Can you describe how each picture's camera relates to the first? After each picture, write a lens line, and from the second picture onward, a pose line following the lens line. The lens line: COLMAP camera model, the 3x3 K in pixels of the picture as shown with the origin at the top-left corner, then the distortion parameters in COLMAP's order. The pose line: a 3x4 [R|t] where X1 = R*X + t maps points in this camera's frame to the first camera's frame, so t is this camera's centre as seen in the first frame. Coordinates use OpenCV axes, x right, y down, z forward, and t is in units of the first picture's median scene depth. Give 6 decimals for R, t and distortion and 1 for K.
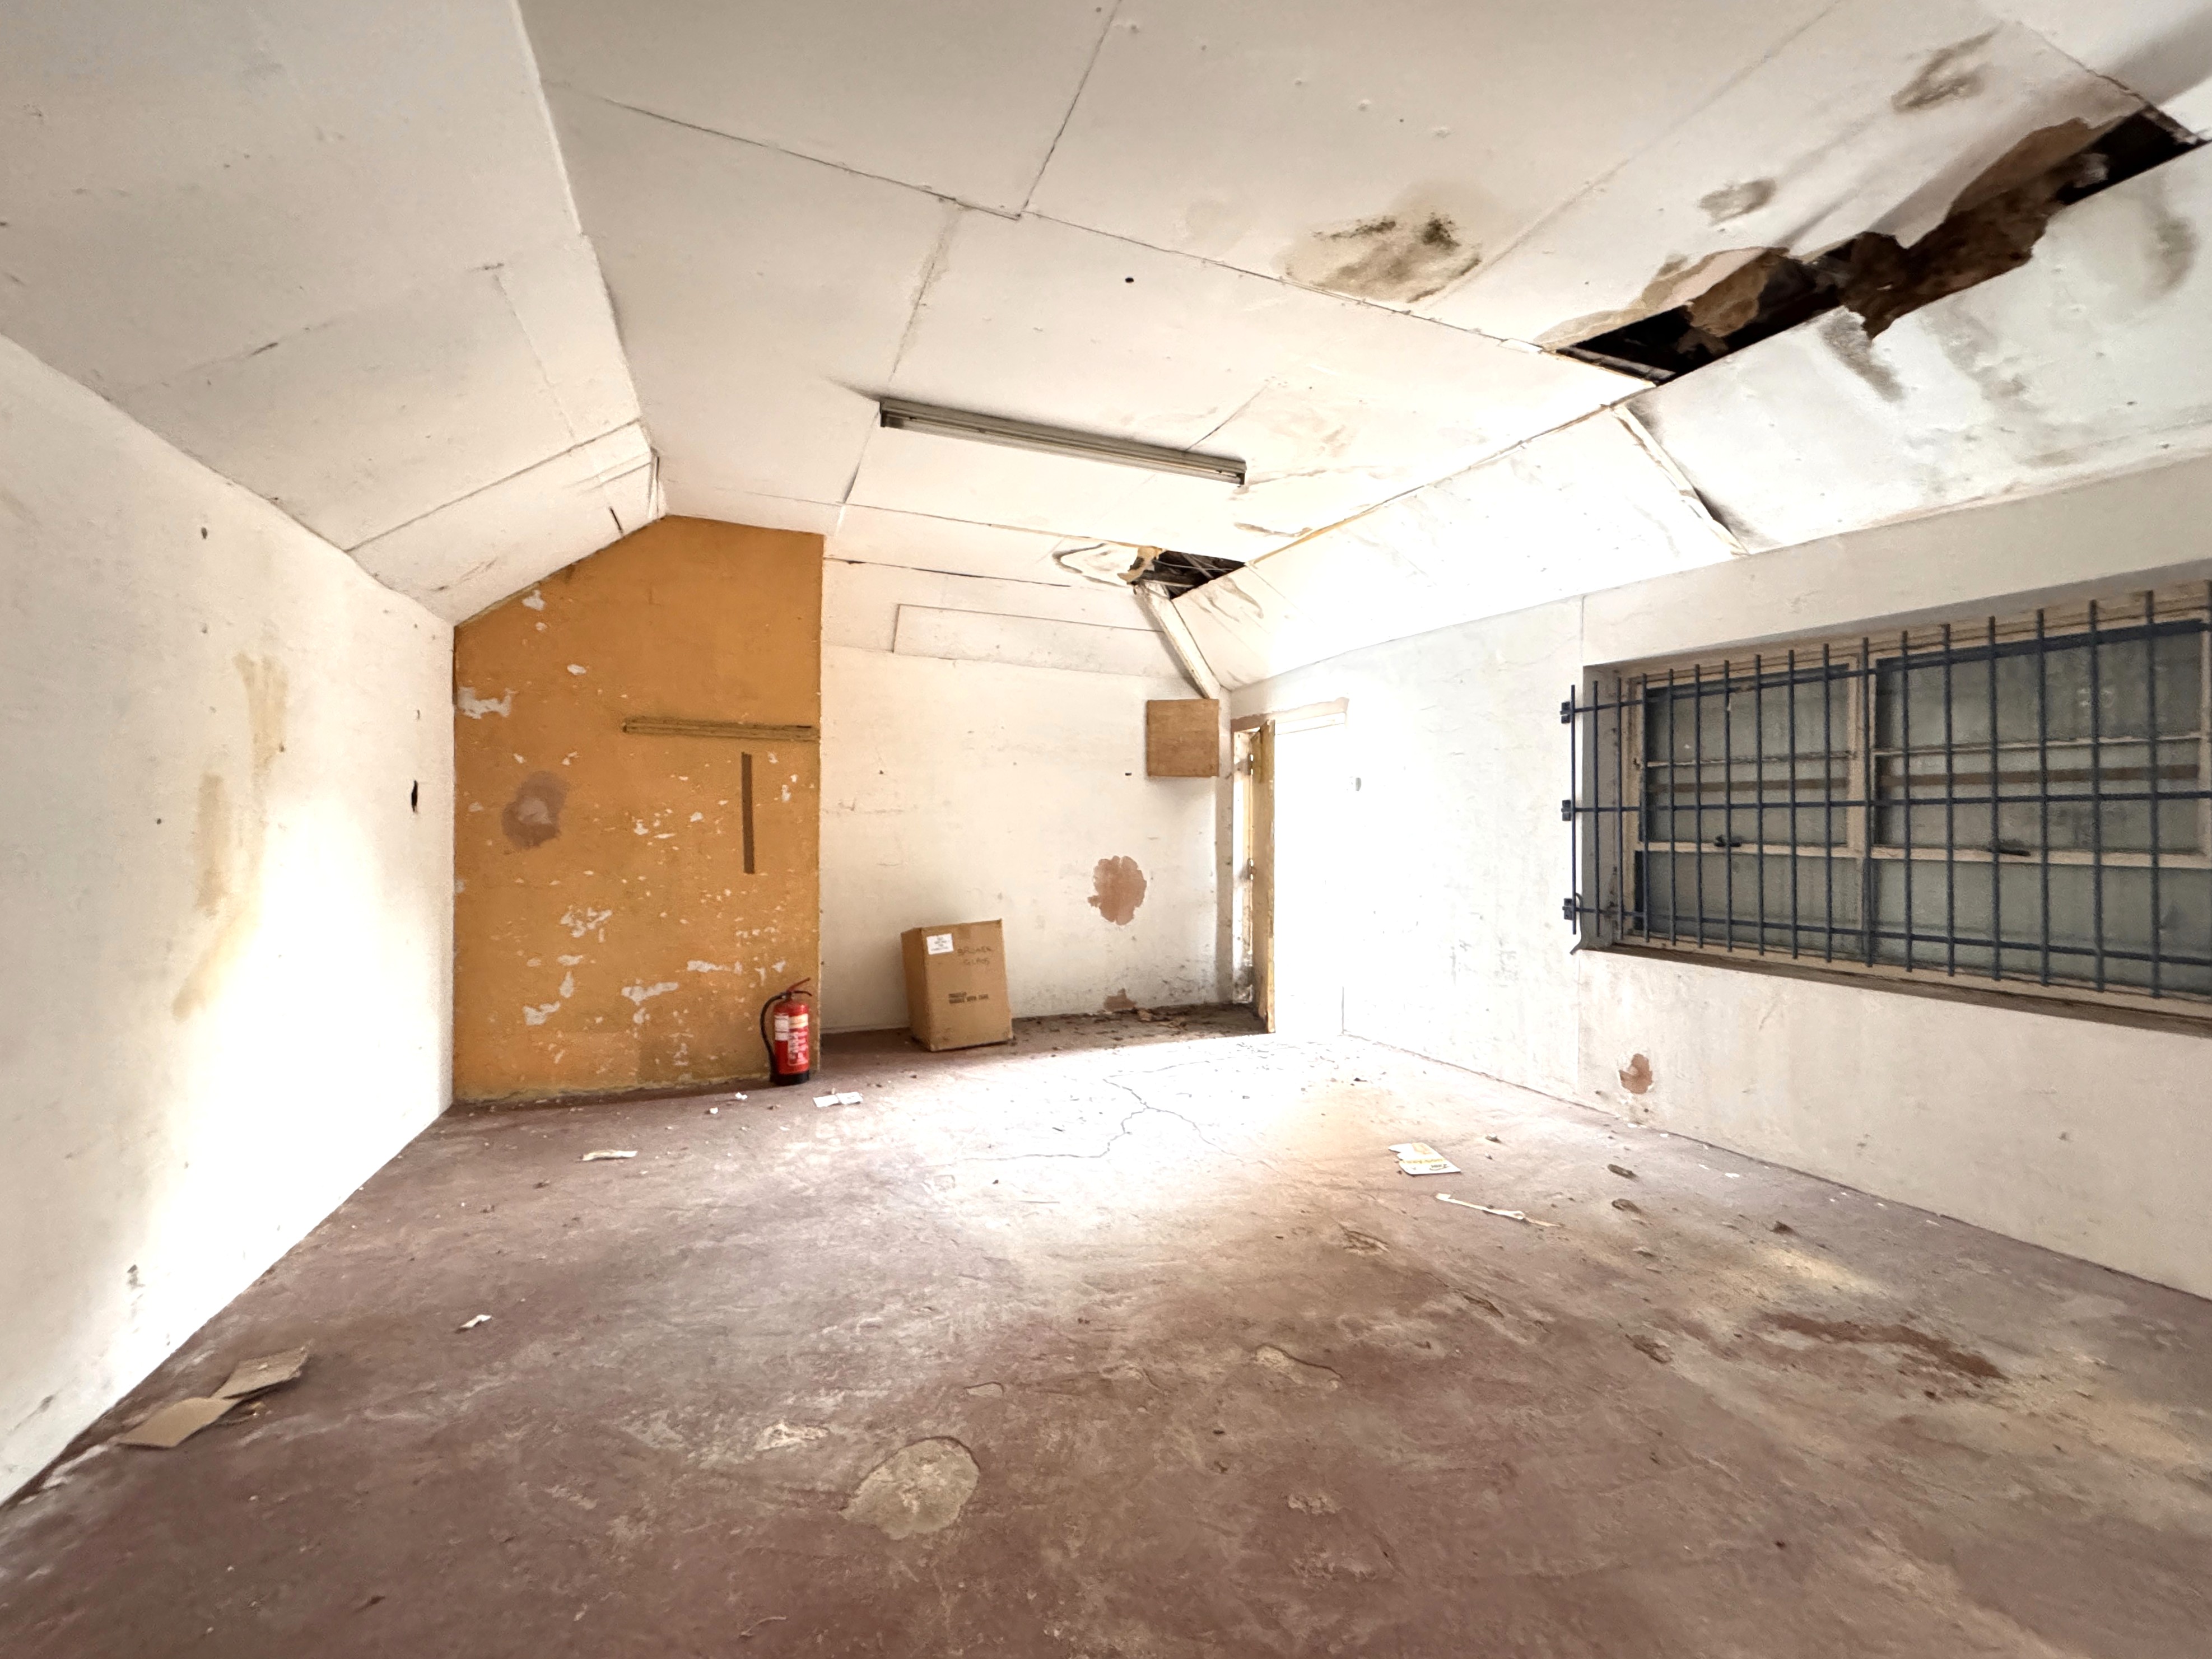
lens RADIAL K [[897.2, 0, 1111.9], [0, 897.2, 824.8], [0, 0, 1]] dist [0.001965, -0.000078]
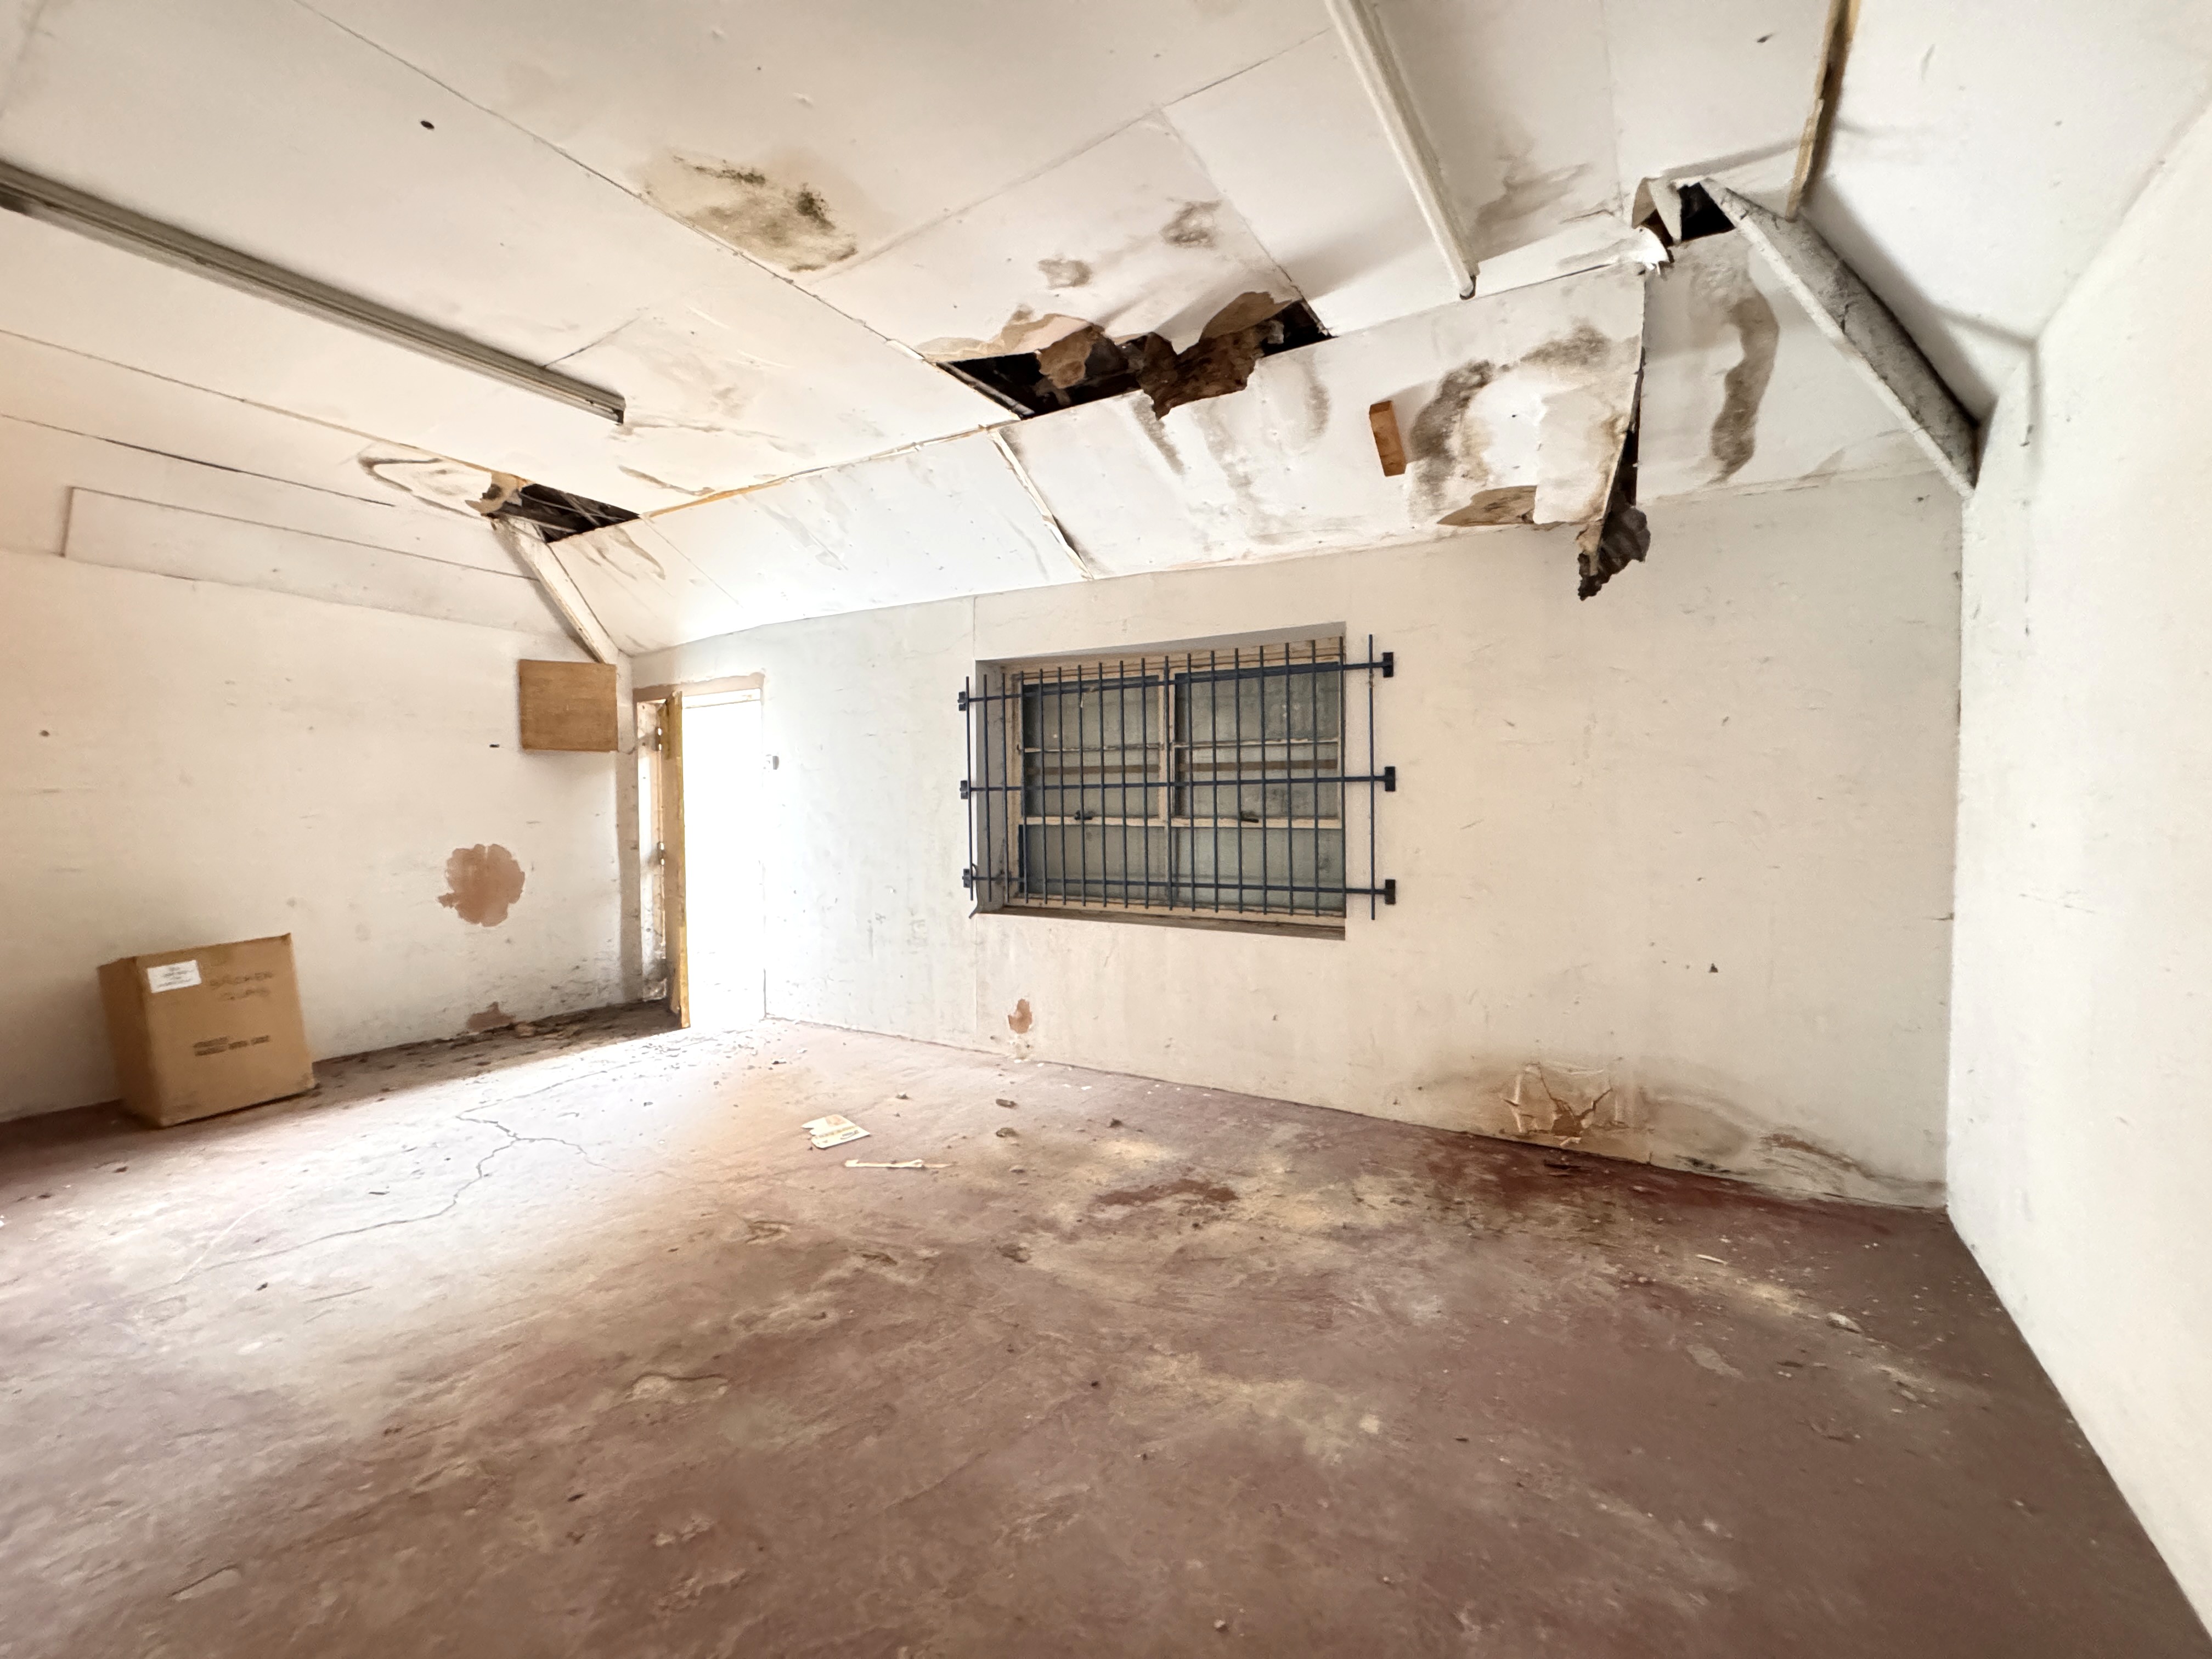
lens RADIAL K [[878.8, 0, 1105.3], [0, 878.8, 826.4], [0, 0, 1]] dist [0.000941, 0.000116]
pose [[0.824905, -0.024739, 0.564730, 0.051153], [0.009398, 0.999504, 0.030057, -0.002283], [-0.565194, -0.019487, 0.824728, 0.003969]]
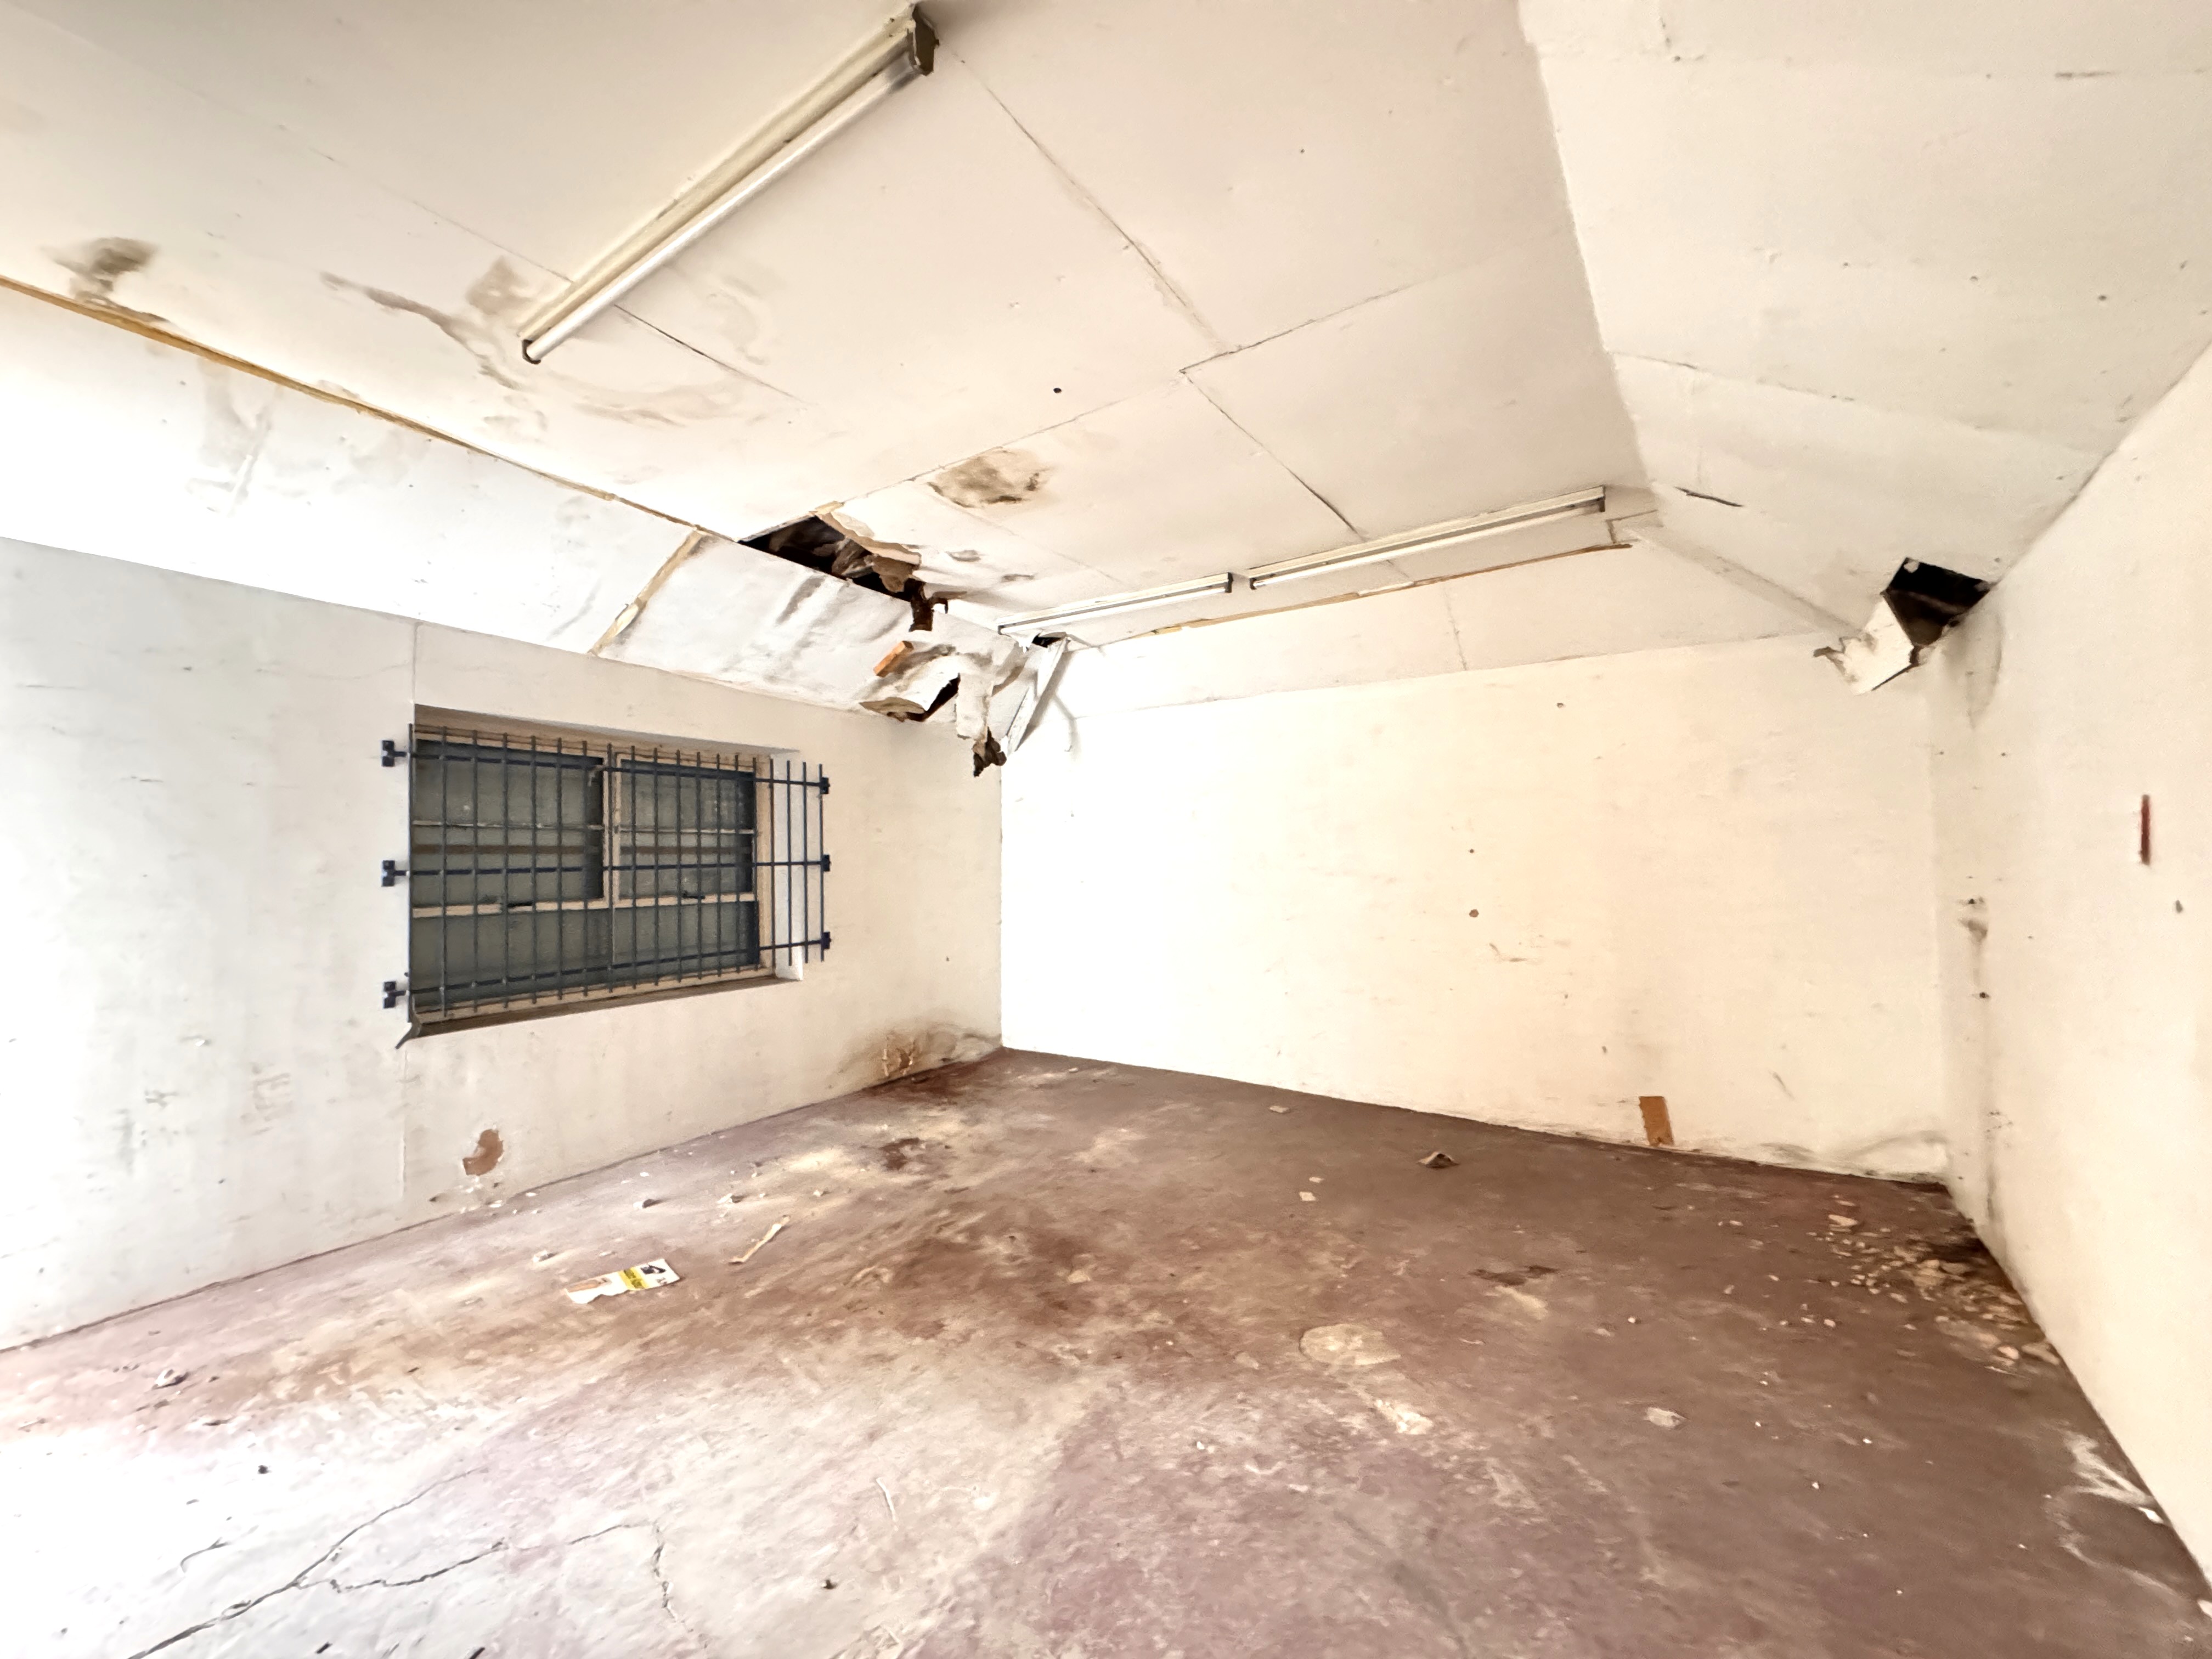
lens RADIAL K [[878.8, 0, 1105.3], [0, 878.8, 826.4], [0, 0, 1]] dist [0.000941, 0.000116]
pose [[-0.540656, 0.037230, 0.840419, -0.754885], [0.013950, 0.999280, -0.035293, -0.031298], [-0.841128, -0.007357, -0.540786, 1.292396]]
